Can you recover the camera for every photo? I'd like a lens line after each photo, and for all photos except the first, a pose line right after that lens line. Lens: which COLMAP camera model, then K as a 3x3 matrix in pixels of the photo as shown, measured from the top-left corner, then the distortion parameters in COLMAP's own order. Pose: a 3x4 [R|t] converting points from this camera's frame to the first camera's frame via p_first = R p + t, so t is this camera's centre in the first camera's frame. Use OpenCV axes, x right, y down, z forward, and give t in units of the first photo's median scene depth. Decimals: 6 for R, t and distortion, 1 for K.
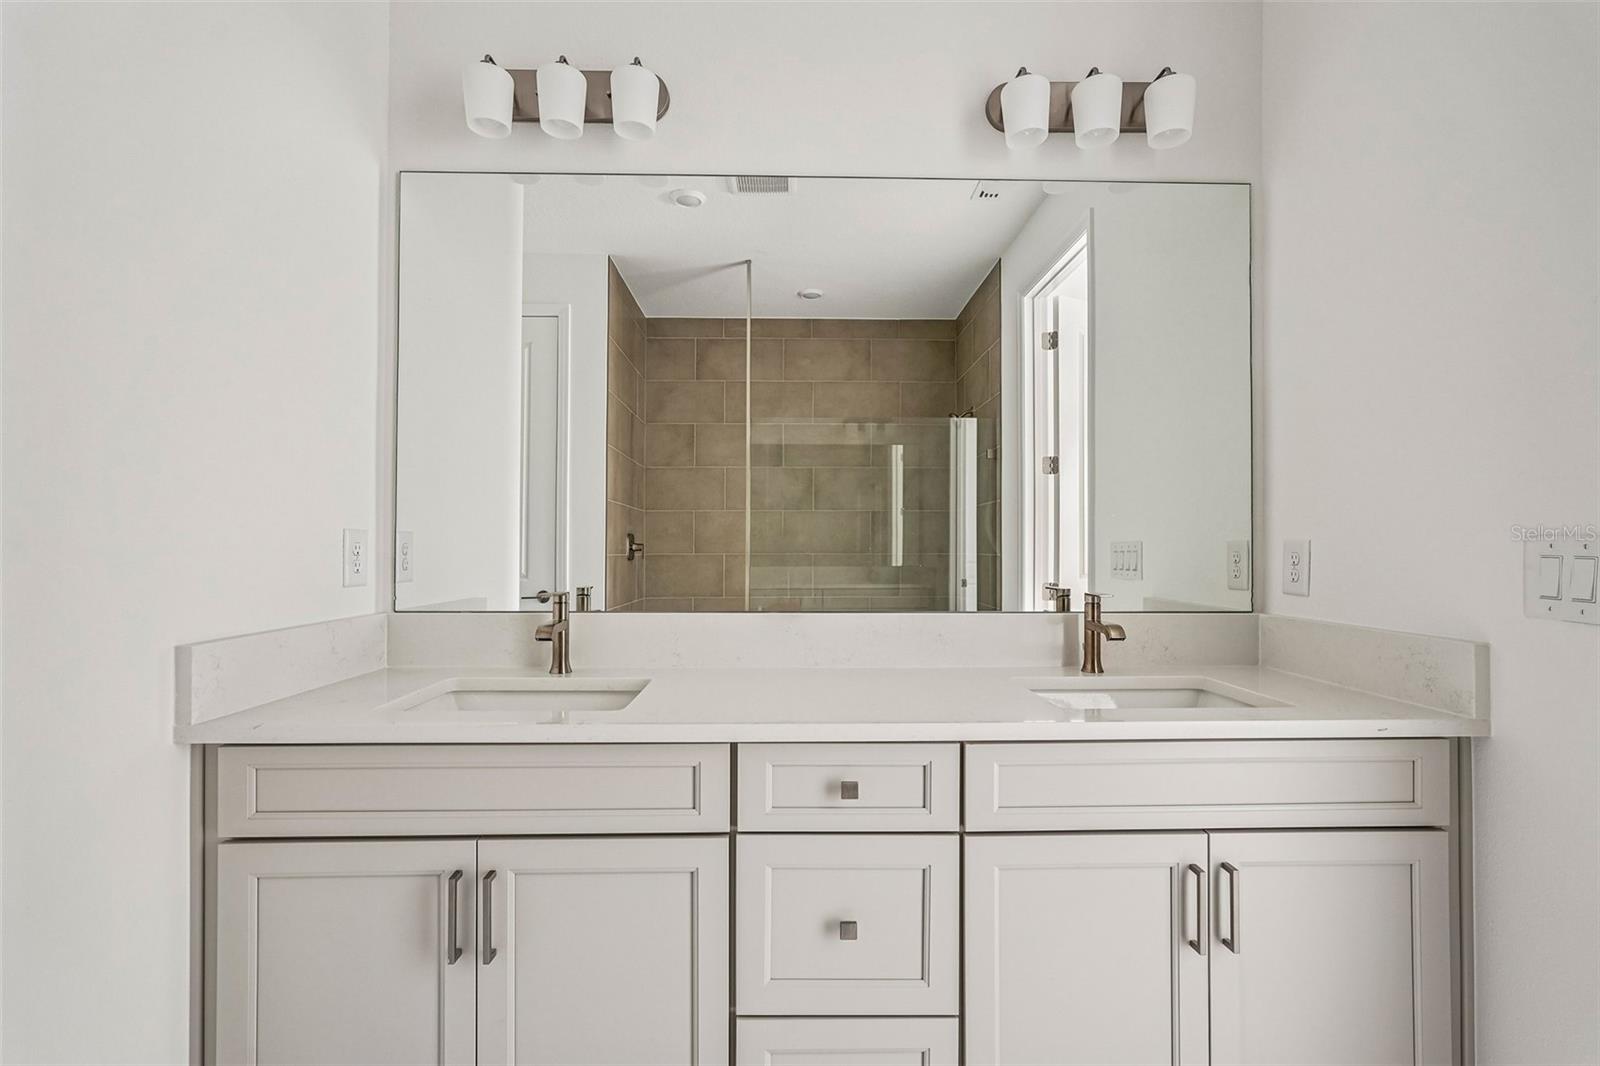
lens RADIAL K [[722.7, 0, 804.8], [0, 722.7, 543.2], [0, 0, 1]] dist [-0.016062, 0.007781]
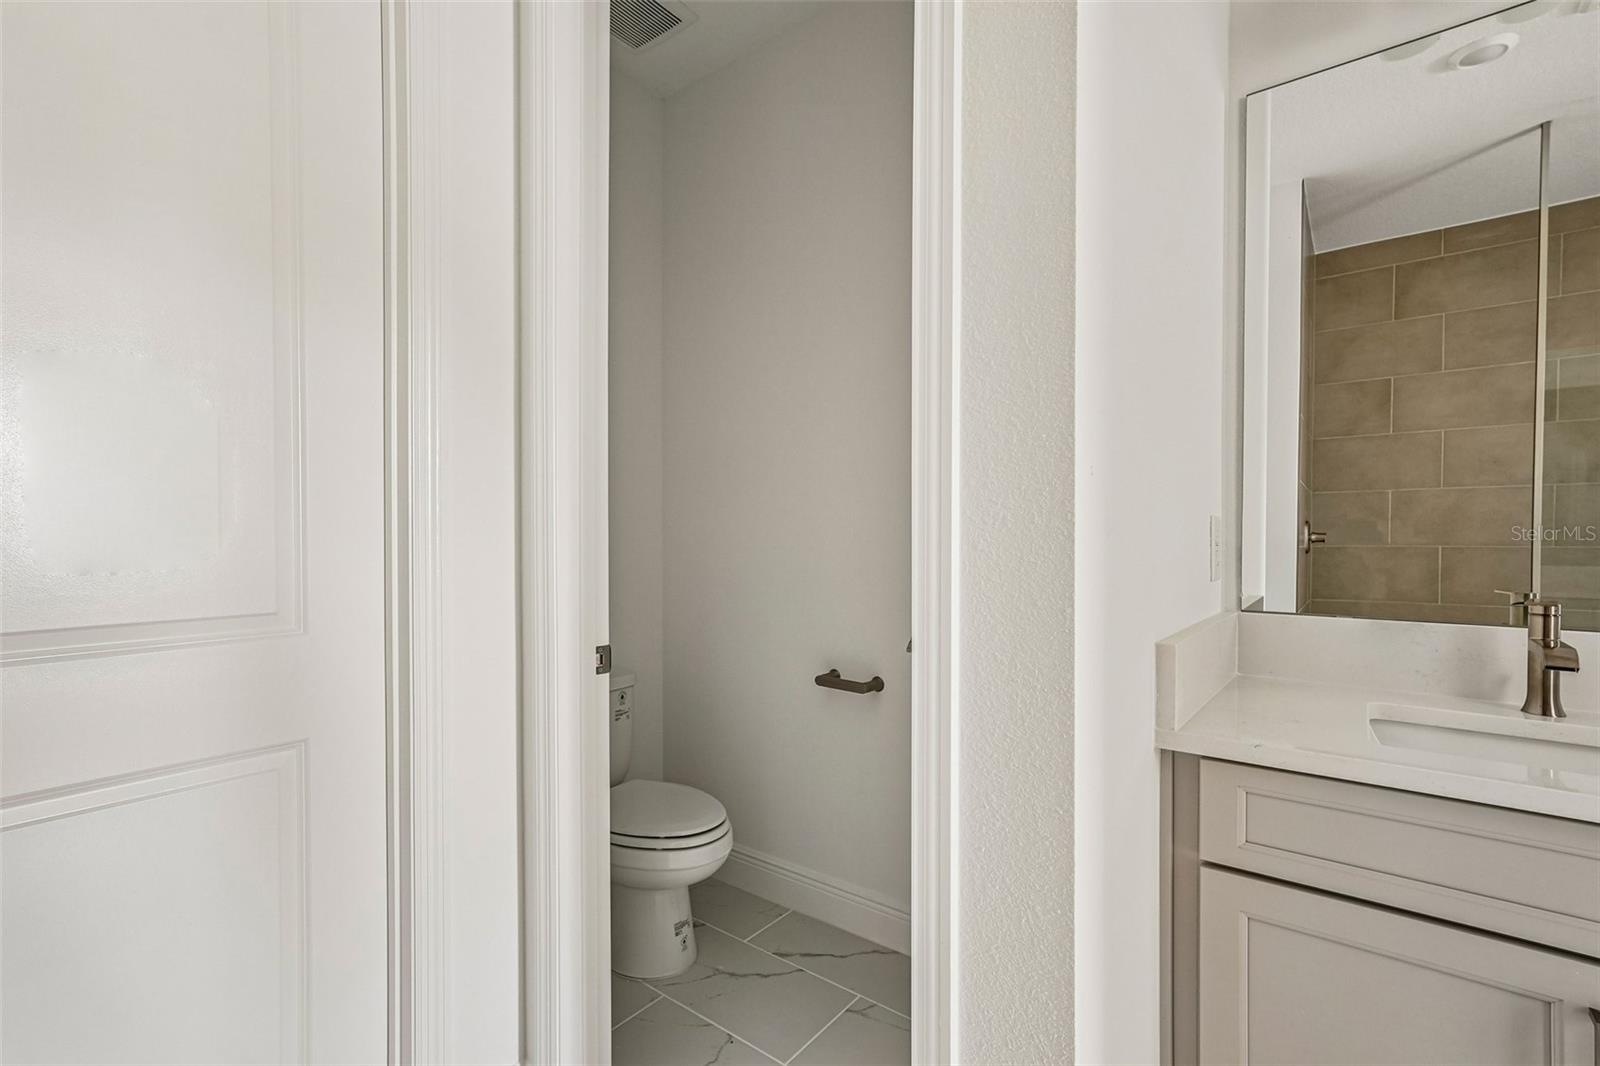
lens RADIAL K [[722.7, 0, 787.5], [0, 722.7, 548.7], [0, 0, 1]] dist [-0.016062, 0.007781]
pose [[0.763181, 0.009270, -0.646119, -0.185992], [0.003523, 0.999823, 0.018506, 0.001143], [0.646175, -0.016399, 0.763013, -0.003139]]
